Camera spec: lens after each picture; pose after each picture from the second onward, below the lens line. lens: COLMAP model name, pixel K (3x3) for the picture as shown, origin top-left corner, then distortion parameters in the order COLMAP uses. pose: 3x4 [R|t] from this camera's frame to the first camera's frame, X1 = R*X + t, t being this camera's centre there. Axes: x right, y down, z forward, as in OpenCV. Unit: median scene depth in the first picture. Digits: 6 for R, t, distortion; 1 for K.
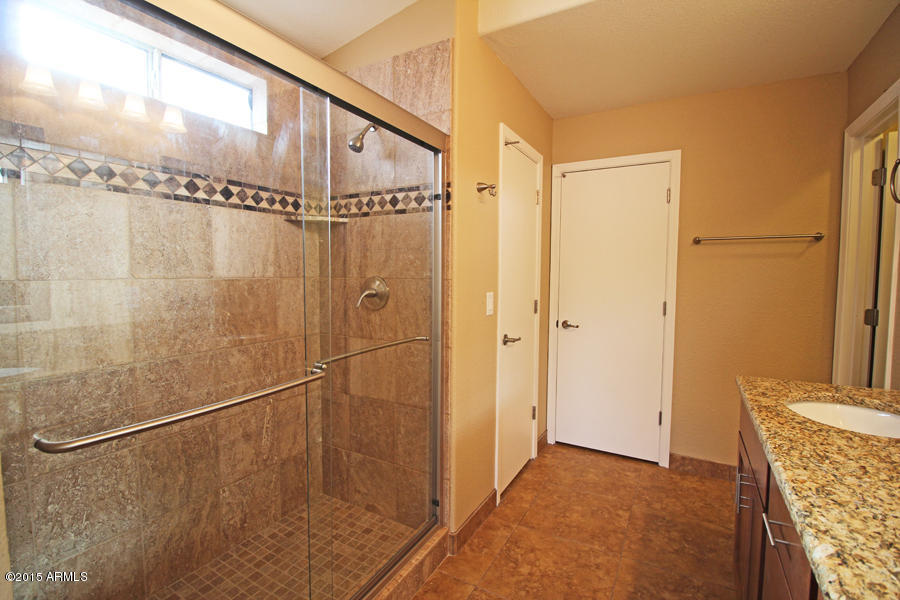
lens RADIAL K [[419.6, 0, 448.9], [0, 419.6, 297.8], [0, 0, 1]] dist [-0.016541, -0.003534]
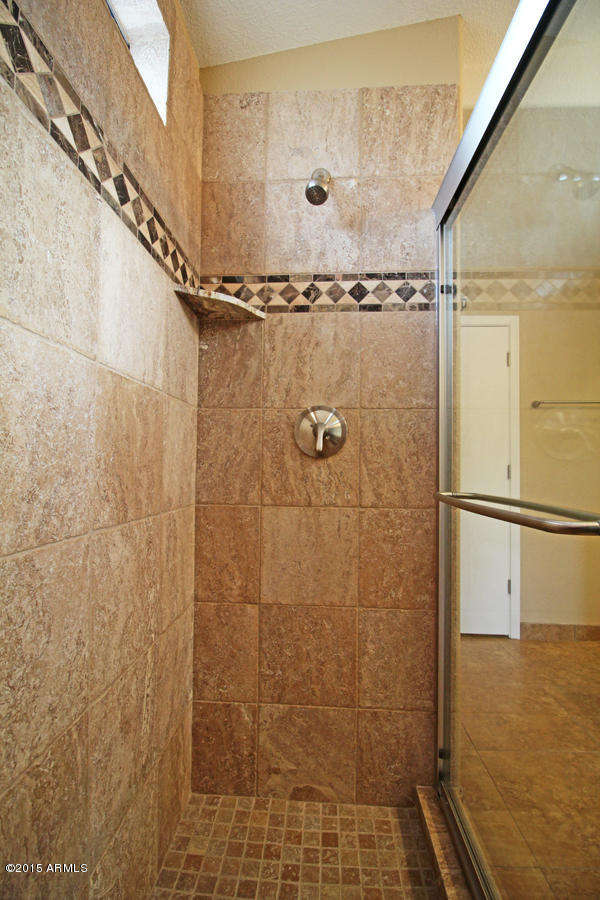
lens RADIAL K [[419.6, 0, 299.4], [0, 419.6, 455.1], [0, 0, 1]] dist [-0.016541, -0.003534]
pose [[0.896530, 0.016361, 0.442680, -0.486406], [0.022490, 0.996348, -0.082372, 0.075608], [-0.442411, 0.083805, 0.892888, 0.459434]]
